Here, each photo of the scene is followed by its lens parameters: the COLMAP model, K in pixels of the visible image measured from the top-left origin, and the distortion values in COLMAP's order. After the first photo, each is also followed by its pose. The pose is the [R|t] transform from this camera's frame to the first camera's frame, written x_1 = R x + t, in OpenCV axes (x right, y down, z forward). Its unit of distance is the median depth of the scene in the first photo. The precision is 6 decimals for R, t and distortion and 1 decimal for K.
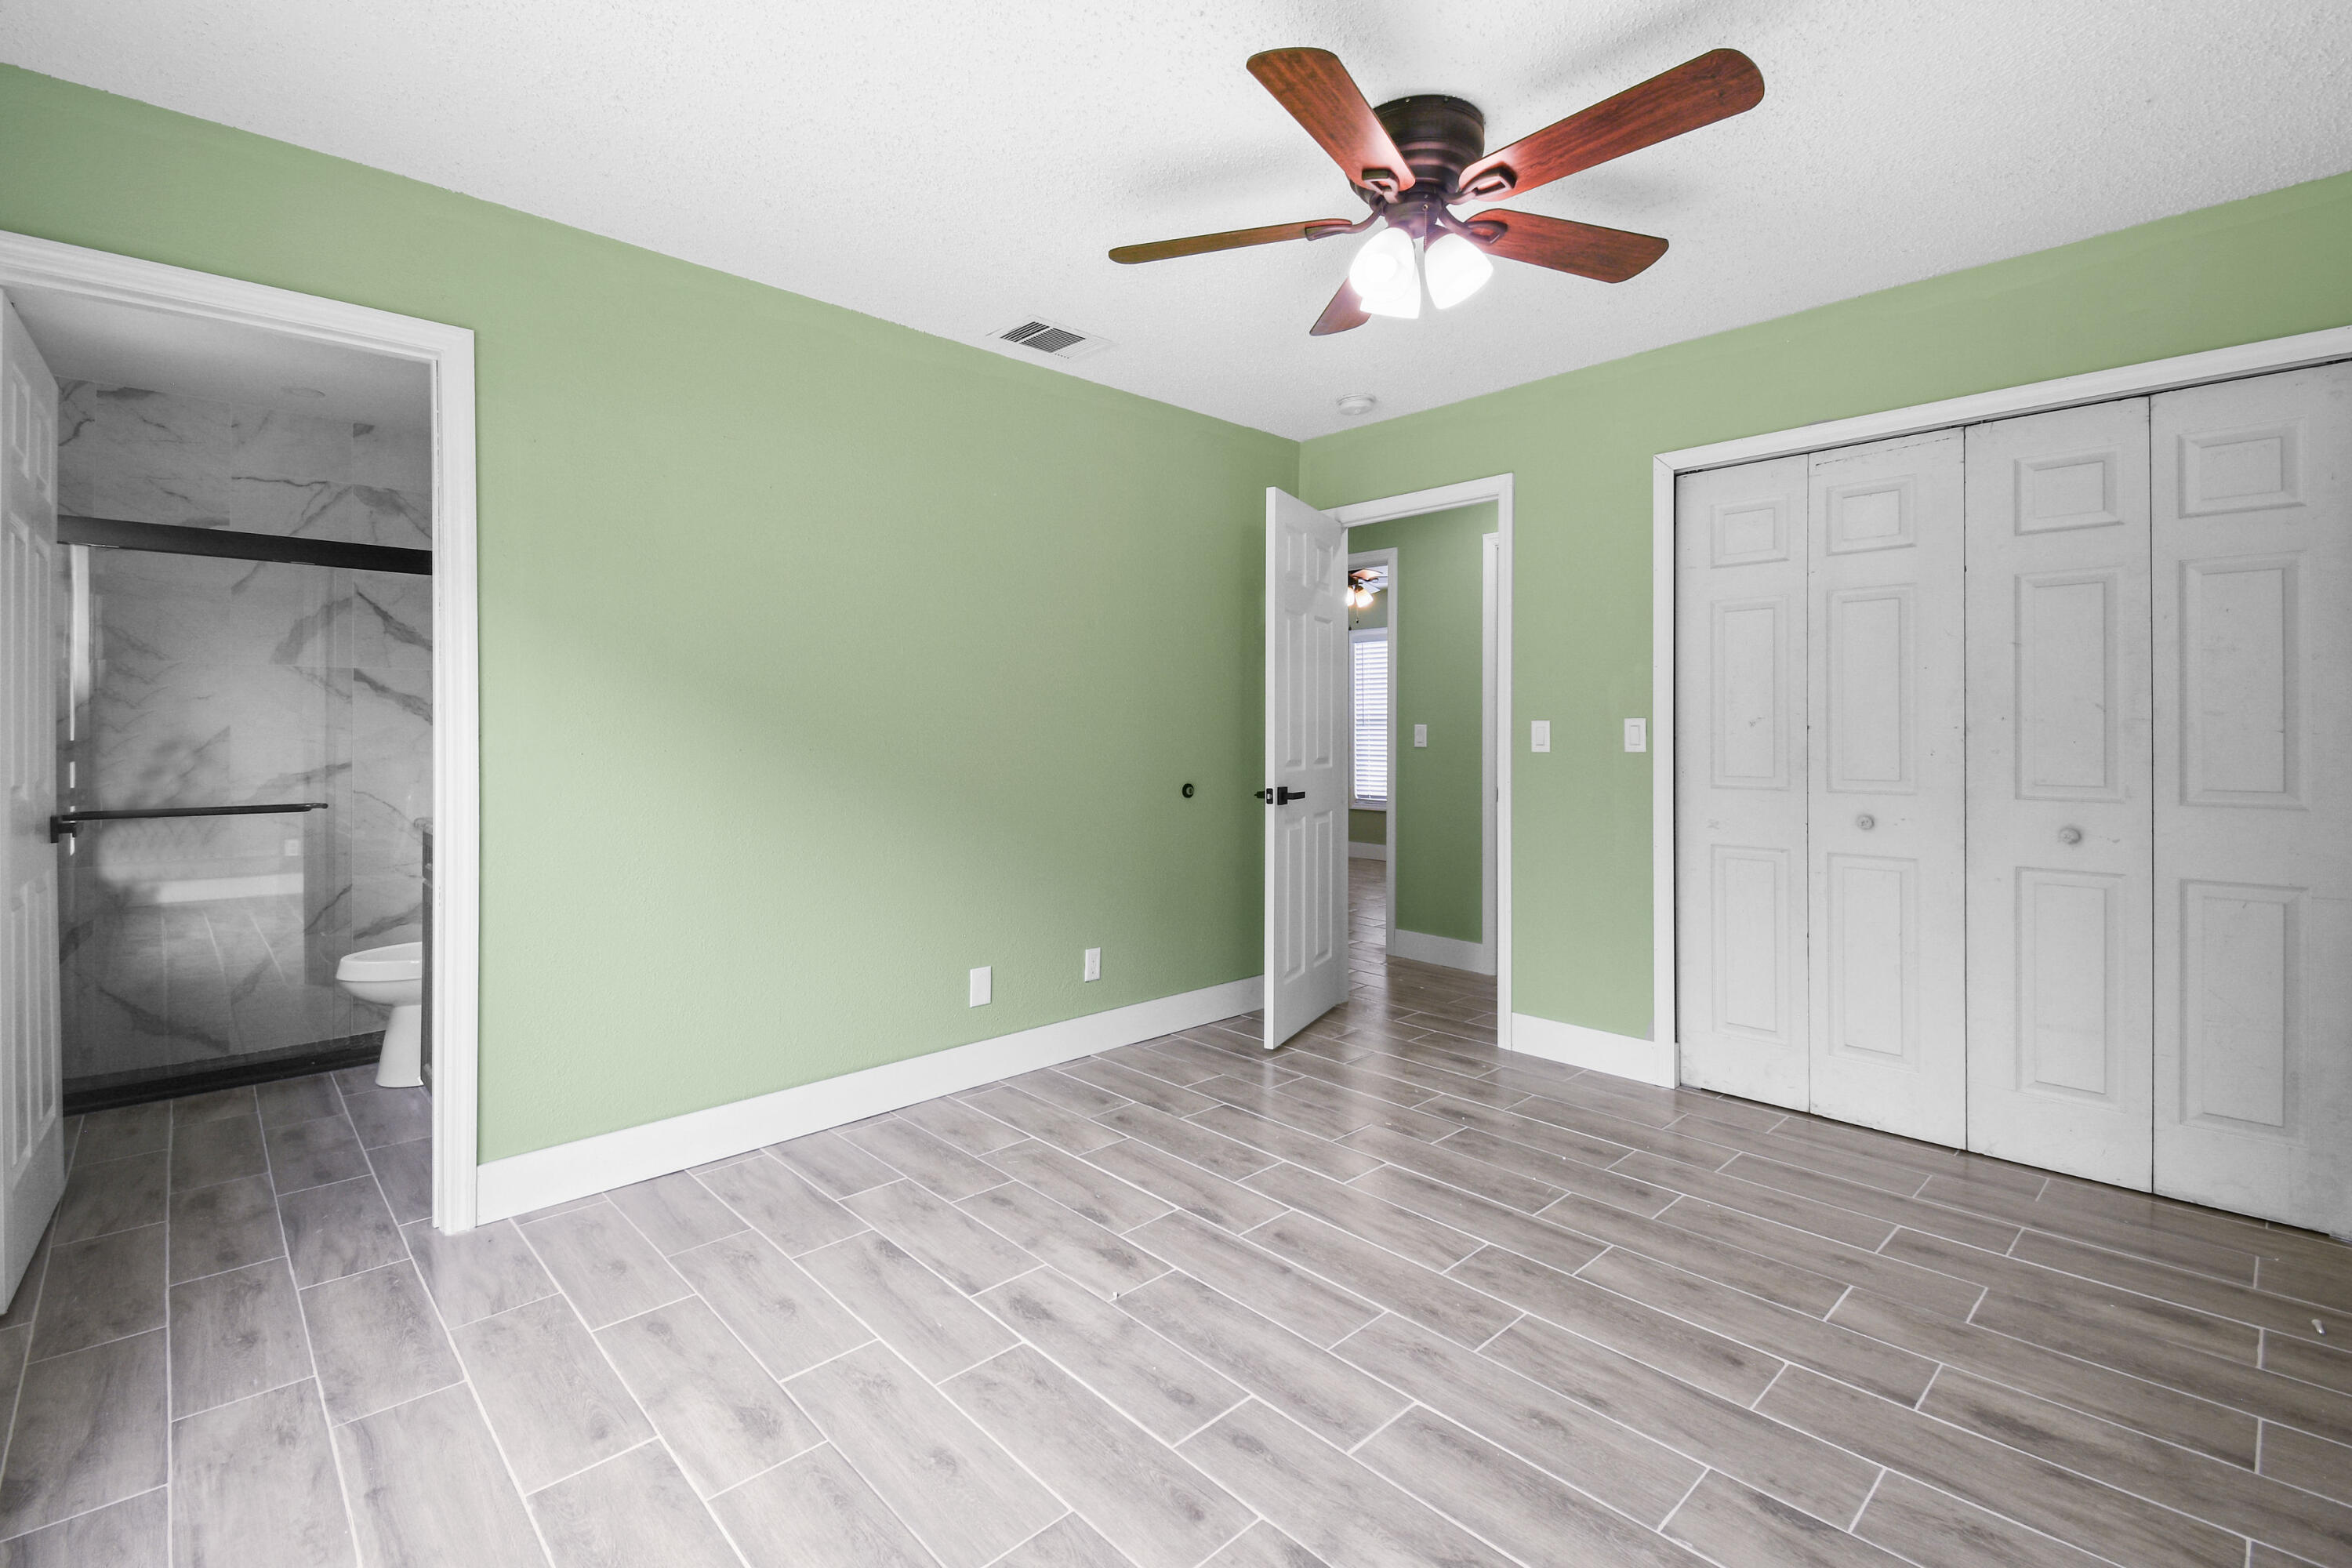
lens RADIAL K [[1044.2, 0, 1172.3], [0, 1044.2, 727.4], [0, 0, 1]] dist [0.000104, -0.000038]
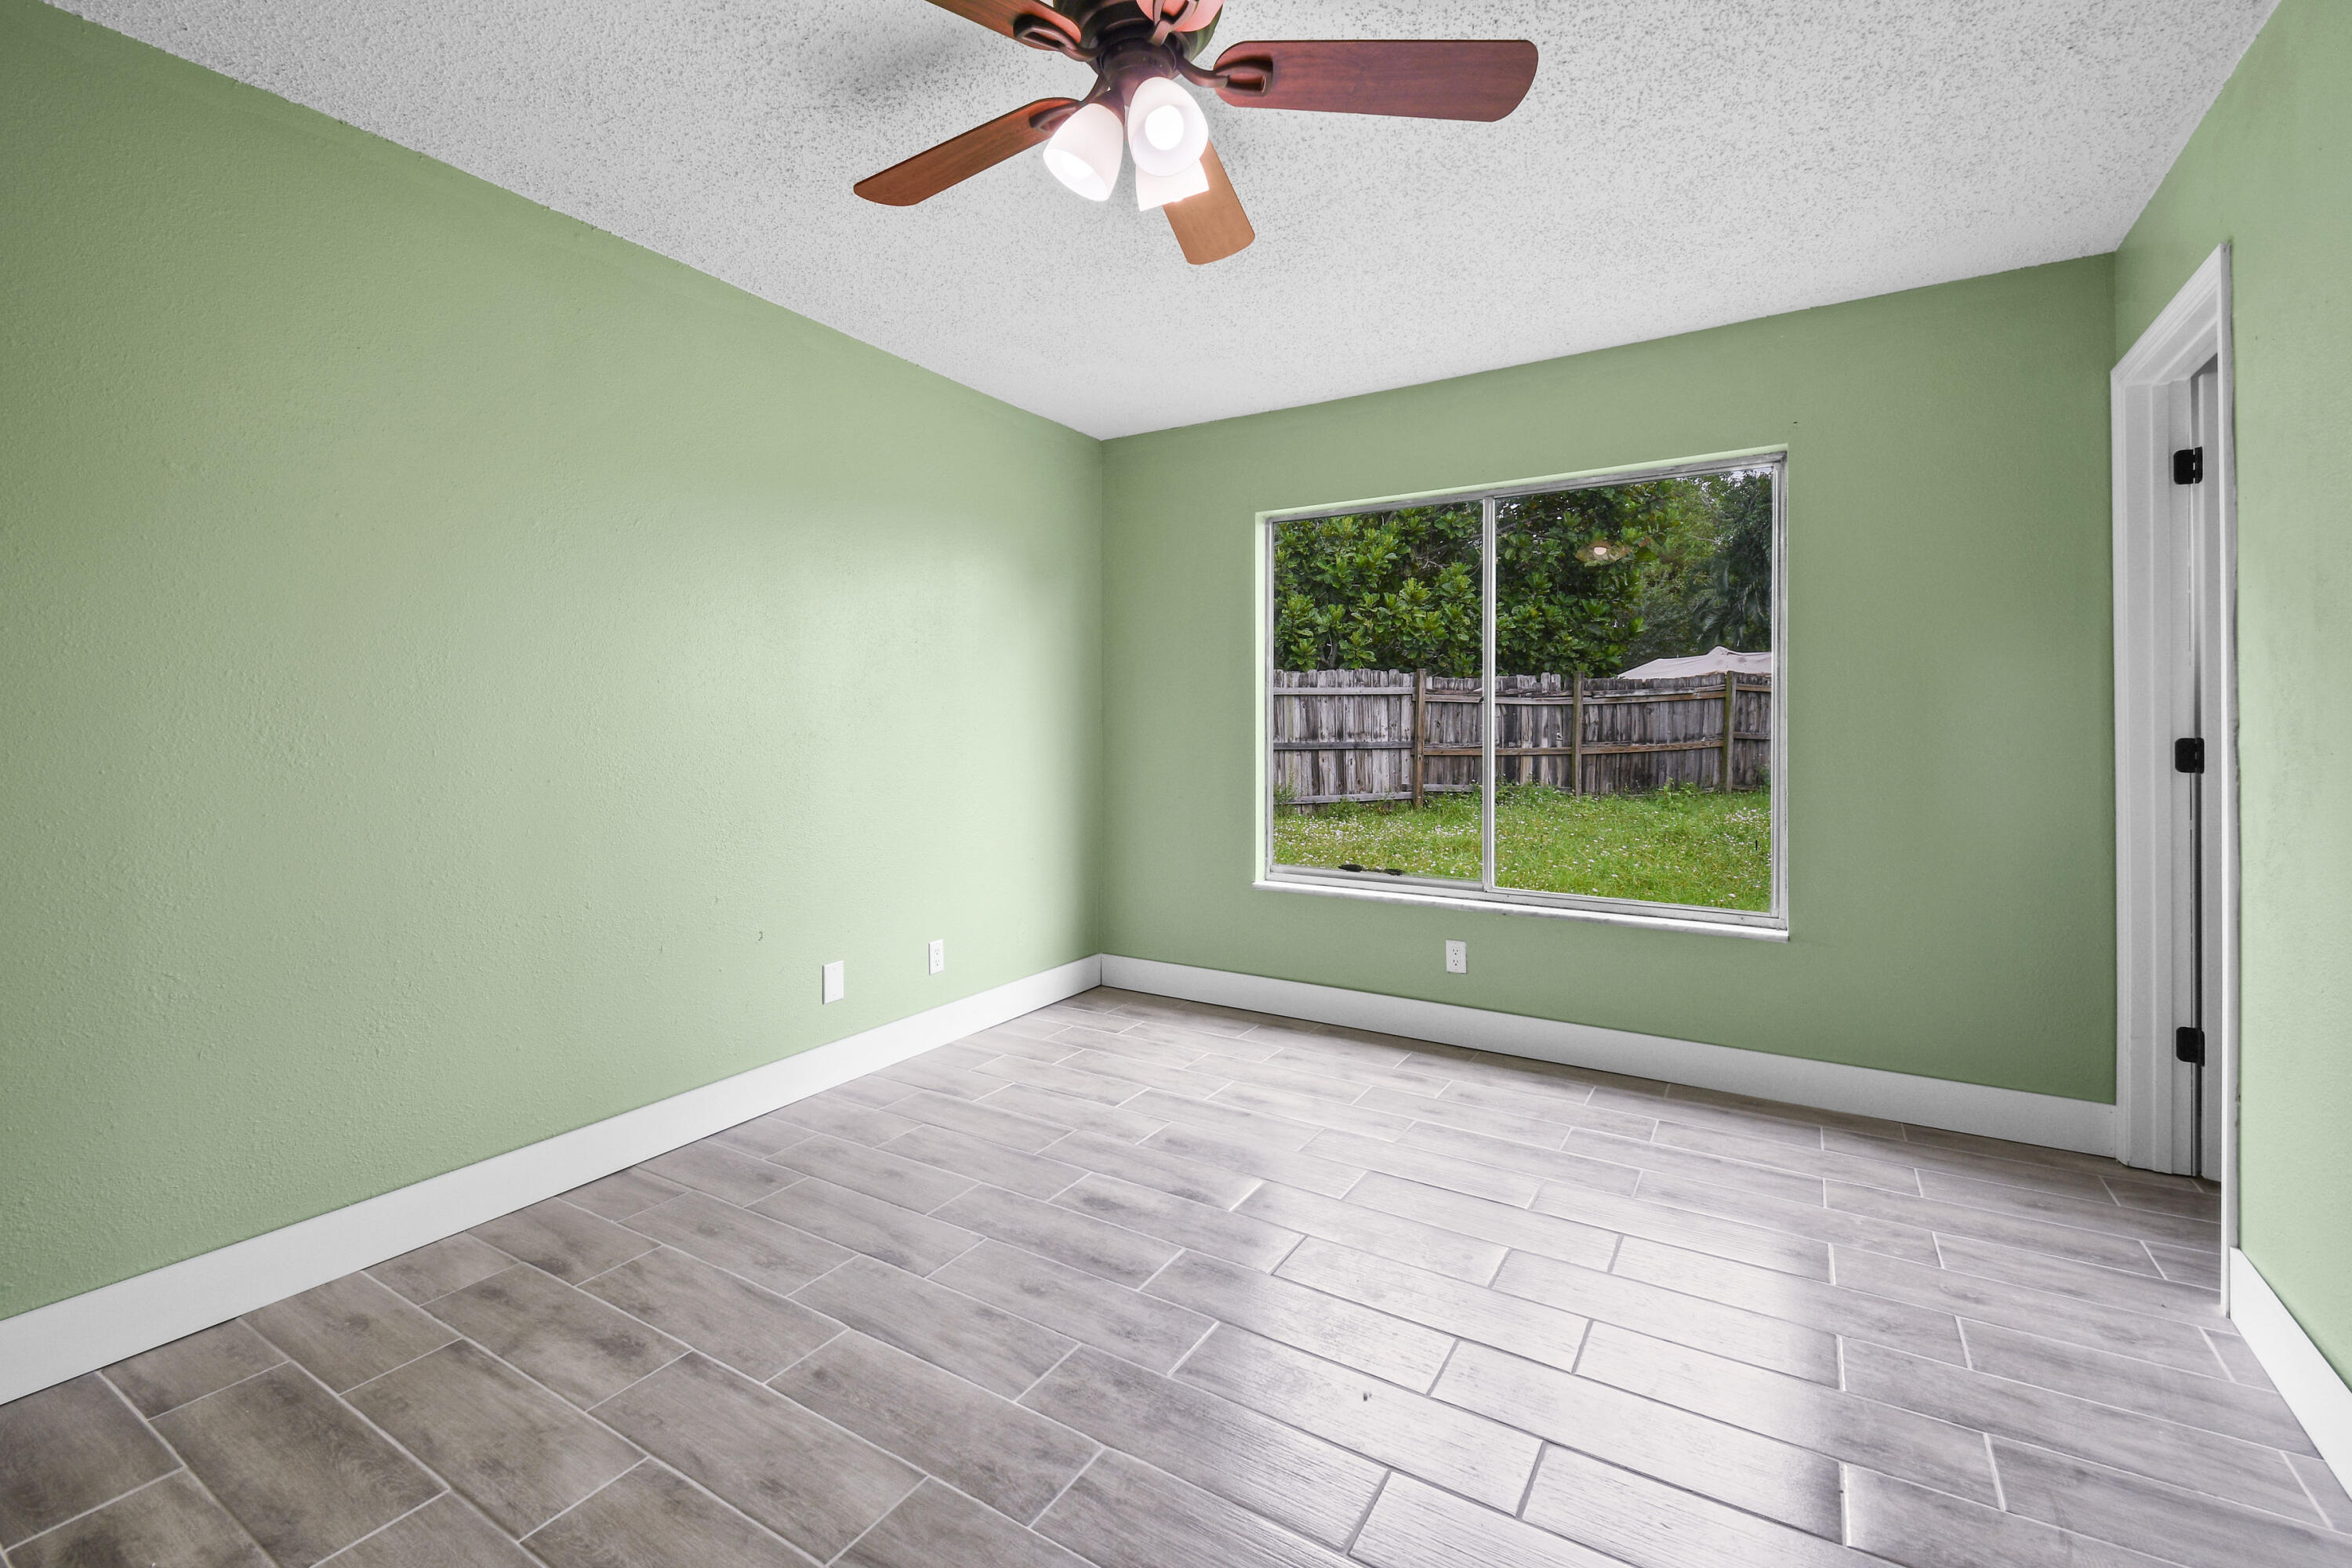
lens RADIAL K [[1044.2, 0, 1172.3], [0, 1044.2, 727.4], [0, 0, 1]] dist [0.000104, -0.000038]
pose [[-0.965742, 0.003493, -0.259480, 0.471644], [0.003044, 0.999993, 0.002131, -0.000274], [0.259486, 0.001268, -0.965746, 2.029129]]
